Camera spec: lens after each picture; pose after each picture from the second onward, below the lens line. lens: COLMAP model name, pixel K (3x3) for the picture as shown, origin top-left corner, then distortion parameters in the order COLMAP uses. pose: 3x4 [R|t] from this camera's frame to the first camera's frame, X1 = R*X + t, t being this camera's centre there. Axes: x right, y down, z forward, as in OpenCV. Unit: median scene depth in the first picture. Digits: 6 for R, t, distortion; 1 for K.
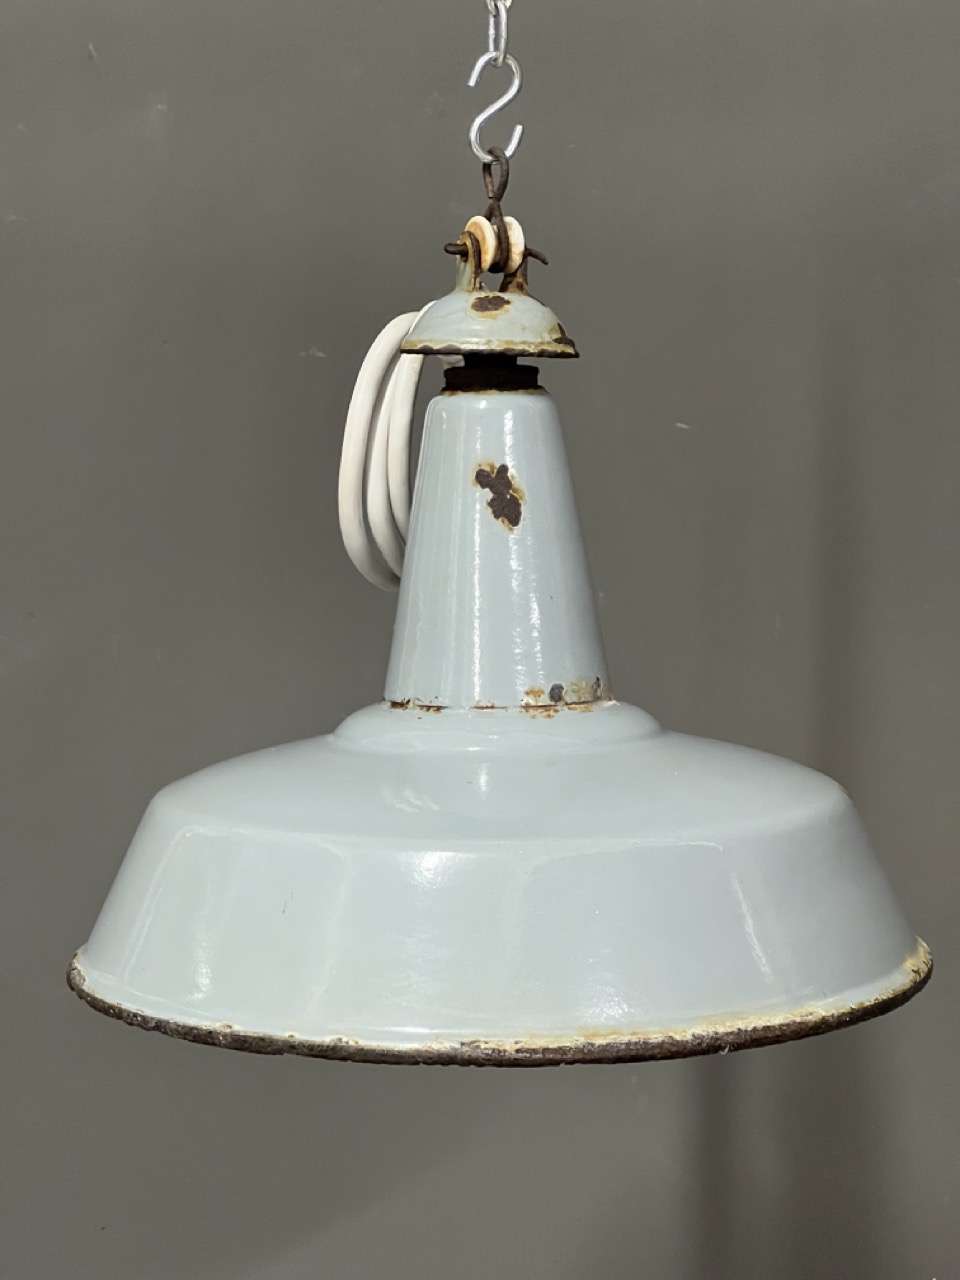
lens RADIAL K [[2898.4, 0, 482.6], [0, 2898.4, 637.6], [0, 0, 1]] dist [0.147692, 0.000000]
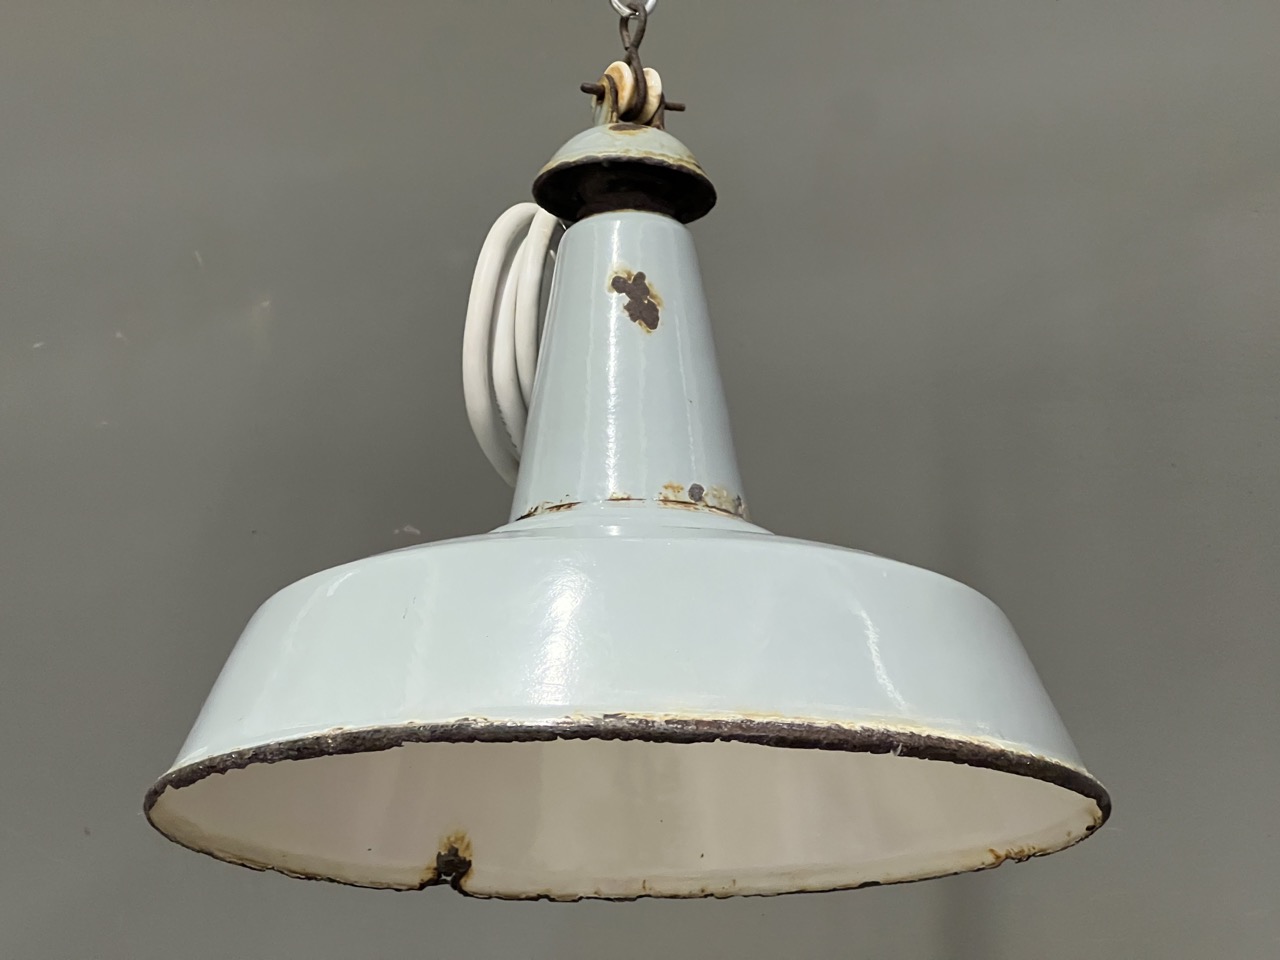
lens RADIAL K [[2898.4, 0, 639.1], [0, 2898.4, 479.9], [0, 0, 1]] dist [0.147692, 0.000000]
pose [[0.998877, 0.023176, 0.041324, -0.031576], [-0.005887, 0.926150, -0.377110, 0.367137], [-0.047013, 0.376443, 0.925246, 0.135837]]
